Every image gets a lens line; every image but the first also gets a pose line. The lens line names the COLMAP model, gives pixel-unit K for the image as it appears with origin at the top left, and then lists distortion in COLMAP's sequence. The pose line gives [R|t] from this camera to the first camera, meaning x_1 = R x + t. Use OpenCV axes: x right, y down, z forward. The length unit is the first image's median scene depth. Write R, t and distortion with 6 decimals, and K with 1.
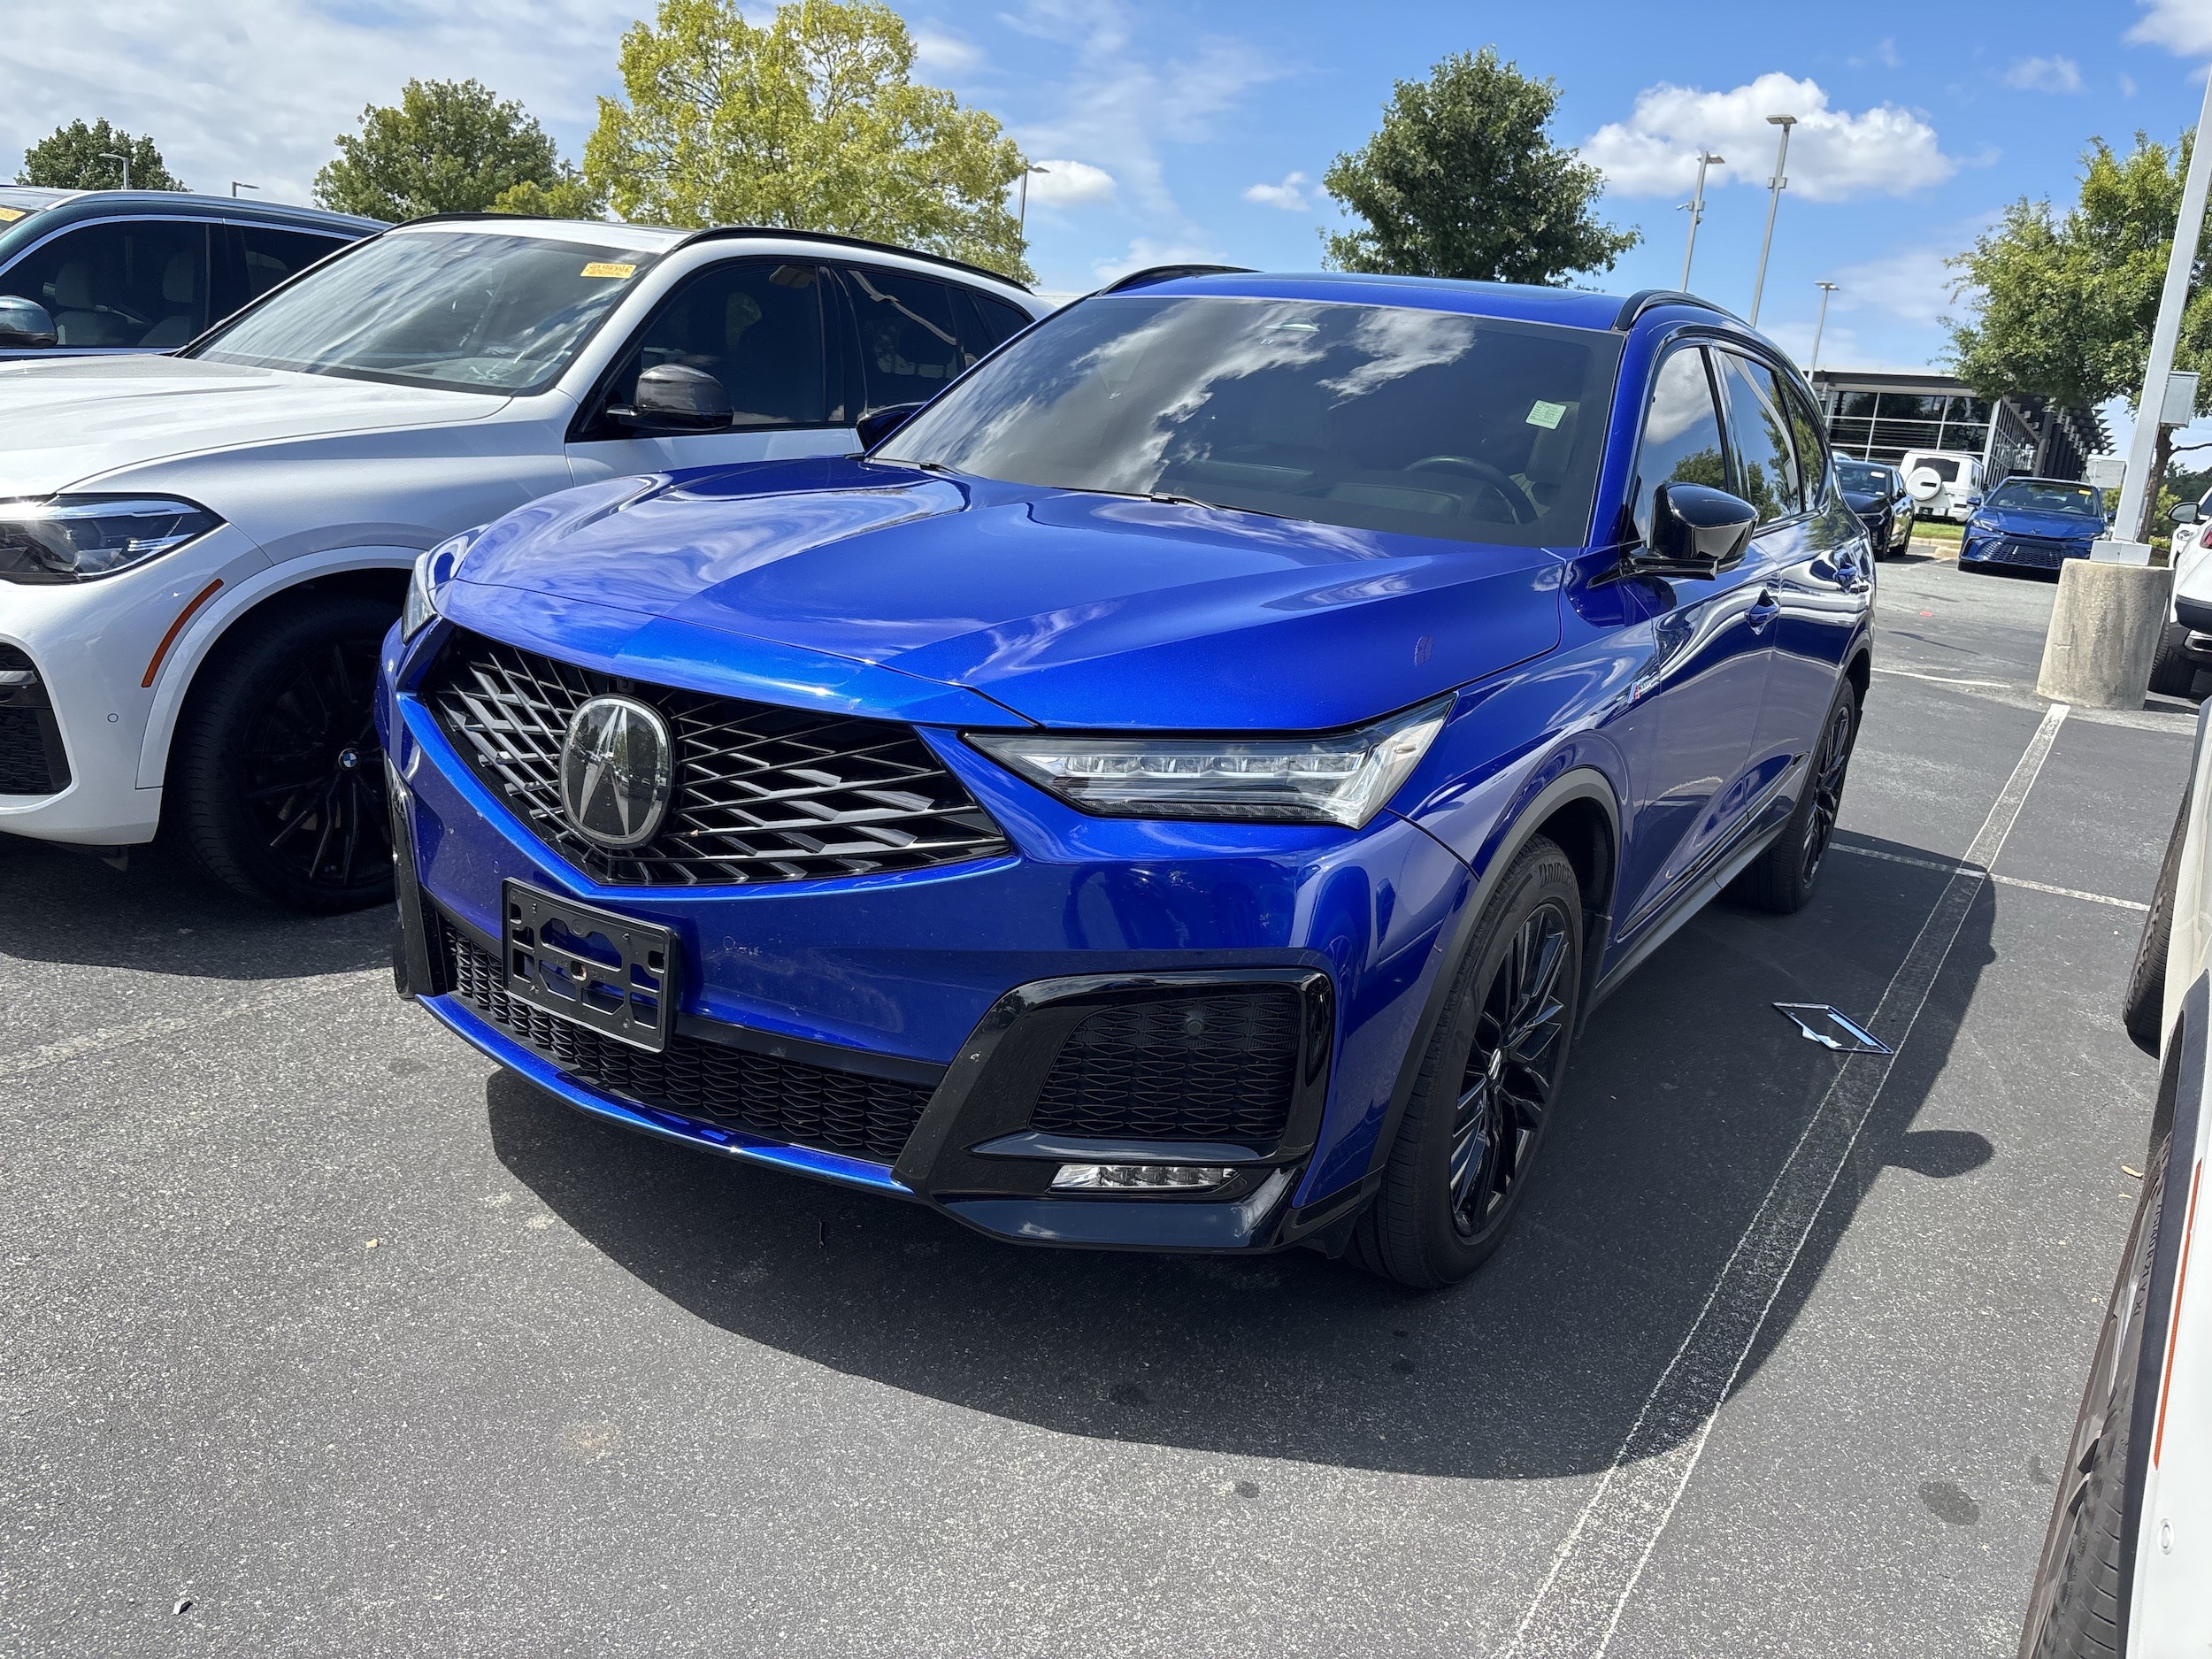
lens RADIAL K [[1868.2, 0, 1098.9], [0, 1868.2, 836.1], [0, 0, 1]] dist [0.040795, -0.069669]
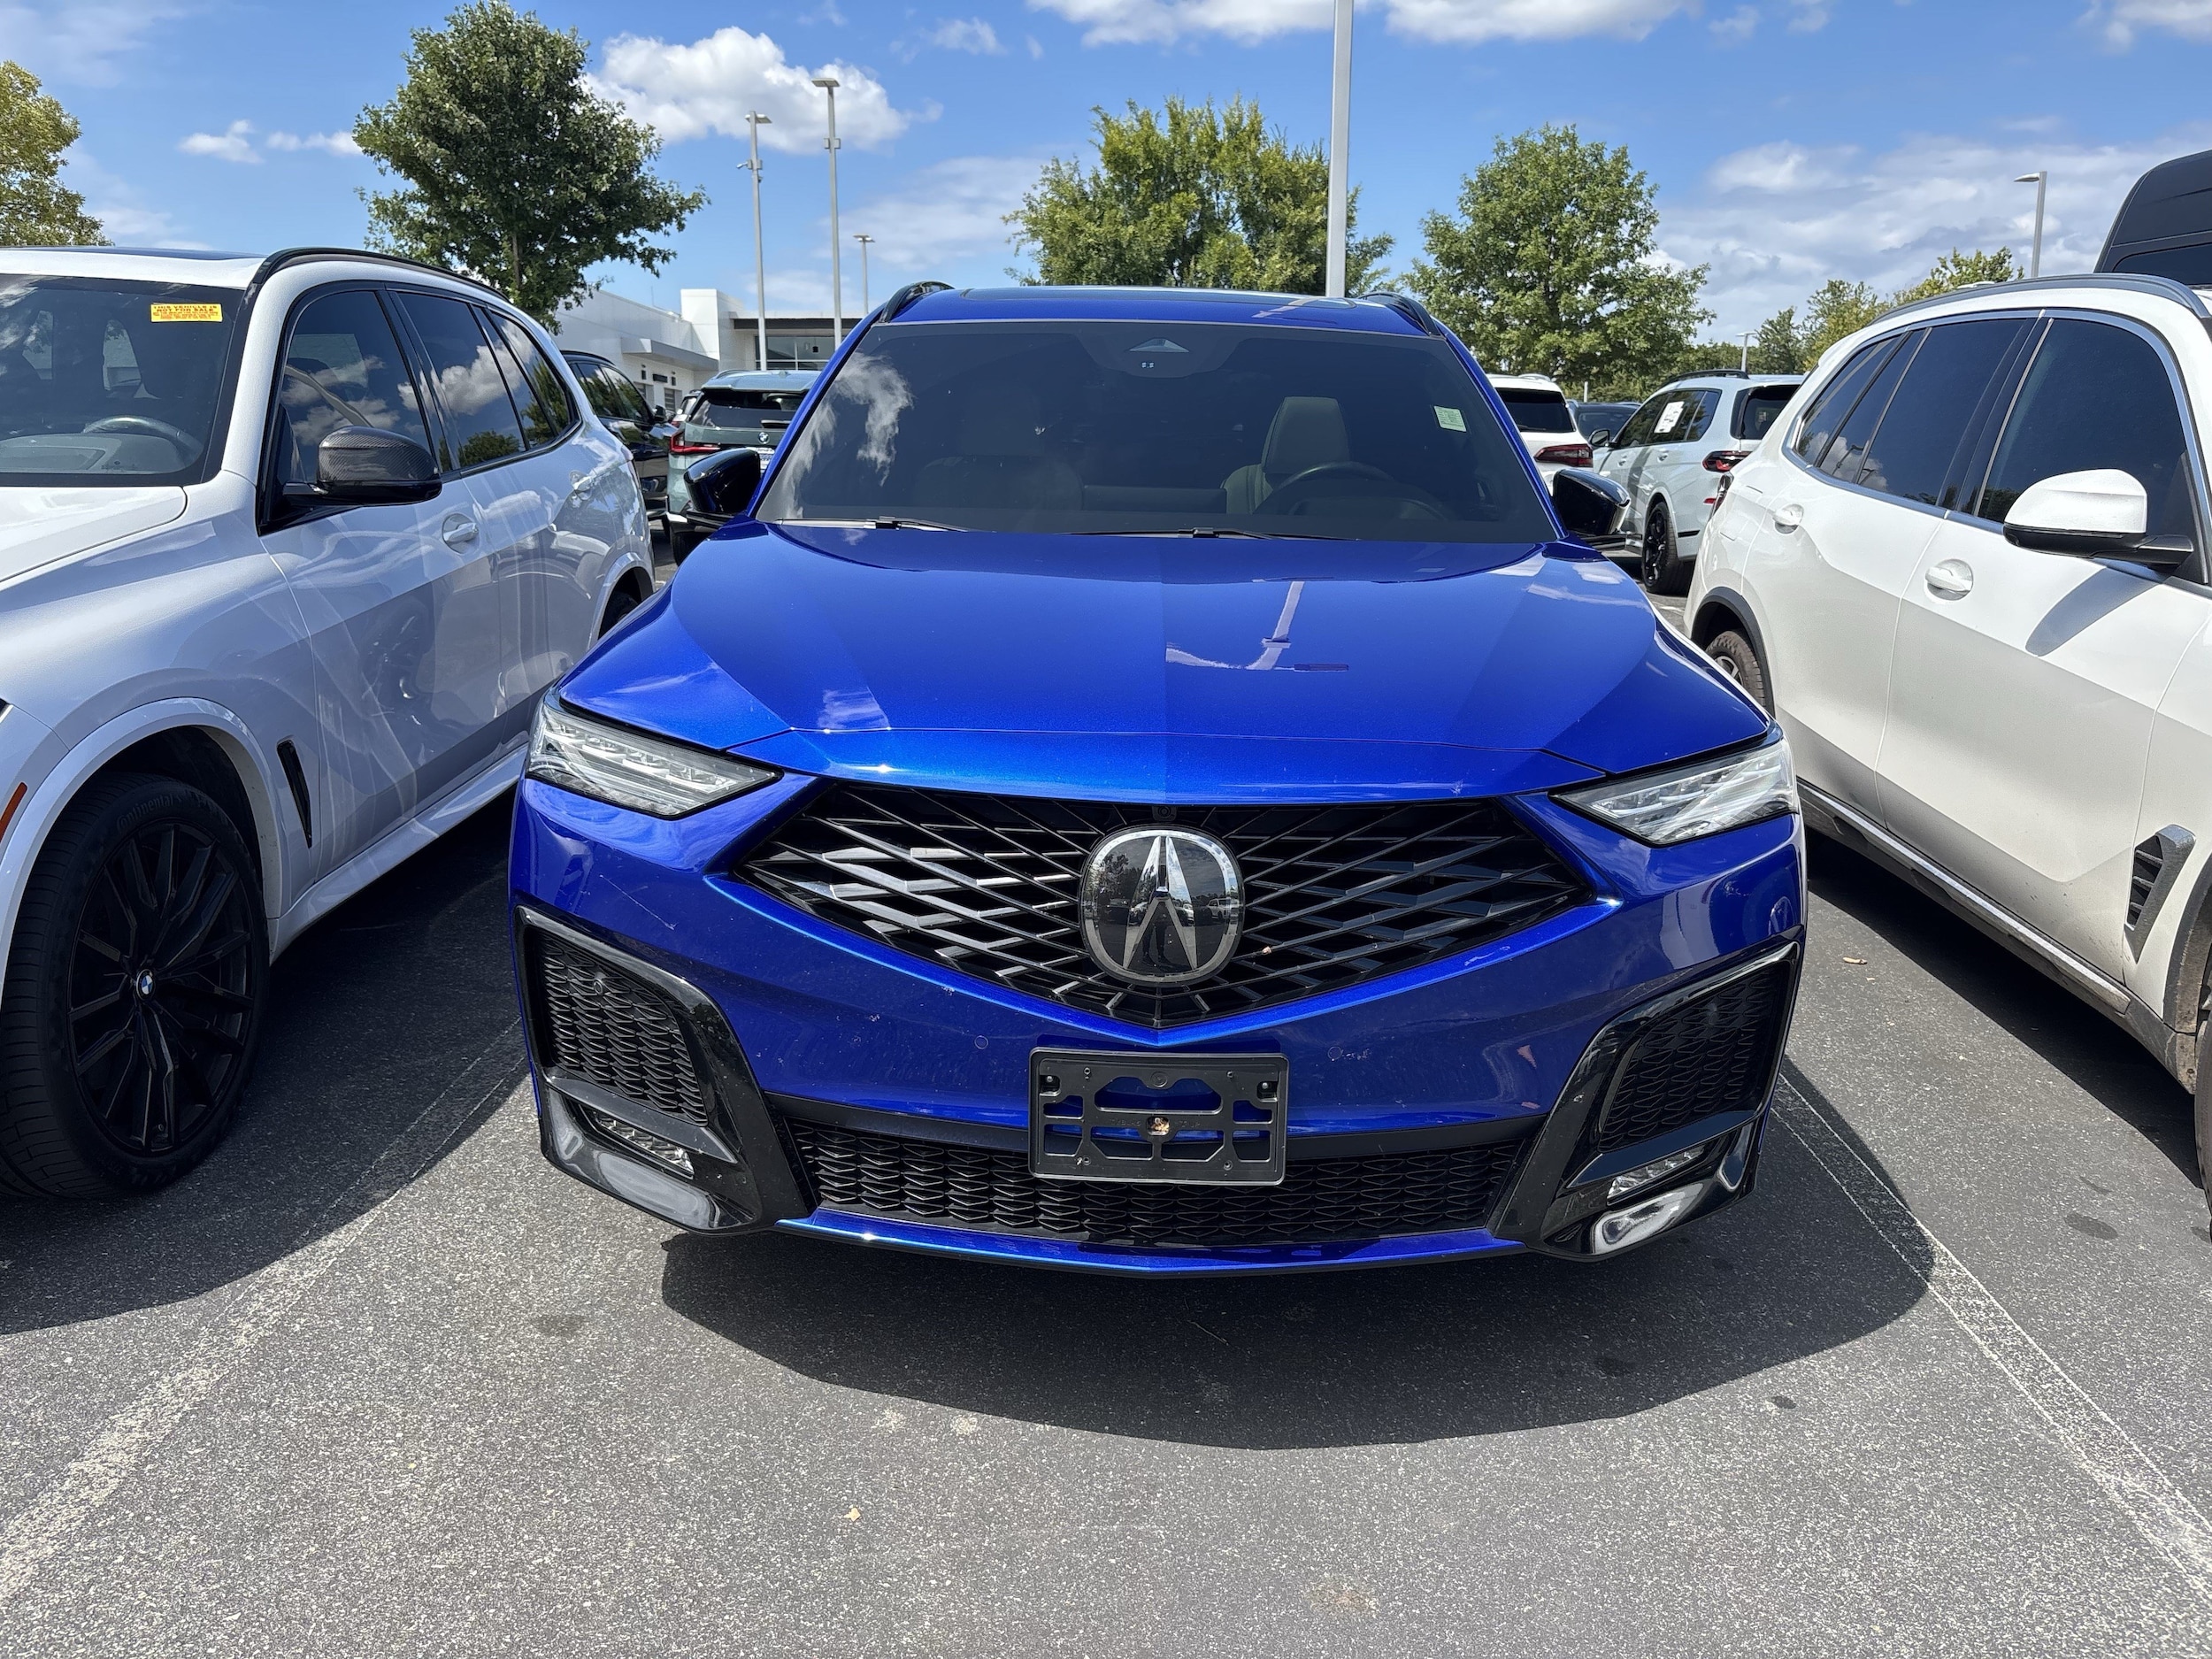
lens RADIAL K [[1868.2, 0, 1165.4], [0, 1868.2, 835.2], [0, 0, 1]] dist [0.040795, -0.069669]
pose [[0.825304, -0.194872, 0.529998, -0.106386], [0.179807, 0.980404, 0.080486, -0.020550], [-0.535297, 0.028872, 0.844170, 0.031702]]
